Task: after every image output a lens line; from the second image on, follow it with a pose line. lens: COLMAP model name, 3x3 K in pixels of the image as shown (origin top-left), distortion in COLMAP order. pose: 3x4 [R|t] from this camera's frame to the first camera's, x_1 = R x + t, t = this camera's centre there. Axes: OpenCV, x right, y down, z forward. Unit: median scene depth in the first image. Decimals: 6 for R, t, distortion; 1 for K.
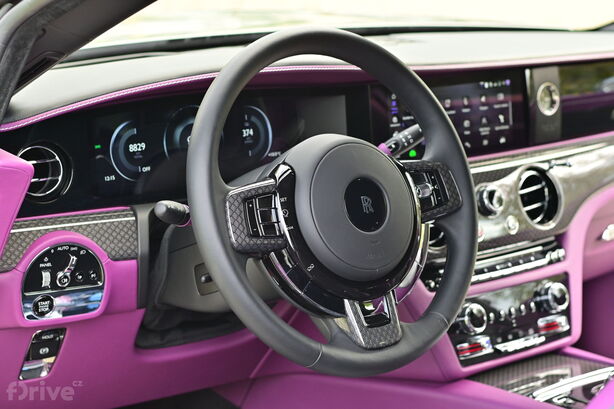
lens RADIAL K [[1396.8, 0, 307.0], [0, 1396.8, 204.5], [0, 0, 1]] dist [0.035808, 0.339563]
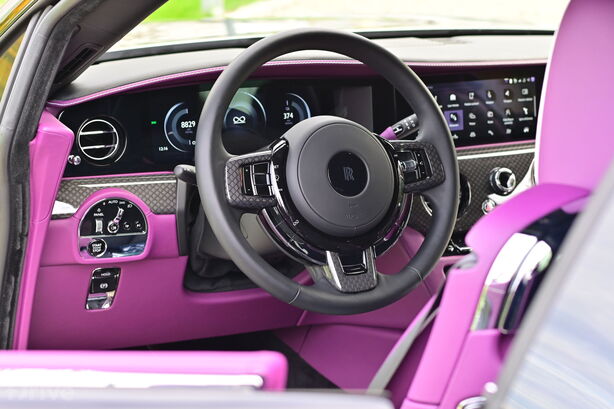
lens RADIAL K [[1396.8, 0, 307.0], [0, 1396.8, 204.5], [0, 0, 1]] dist [0.035808, 0.339563]
pose [[0.982857, 0.036723, -0.180673, 0.217578], [-0.037114, 0.999310, 0.001219, 0.025220], [0.180593, 0.005507, 0.983542, -0.192922]]
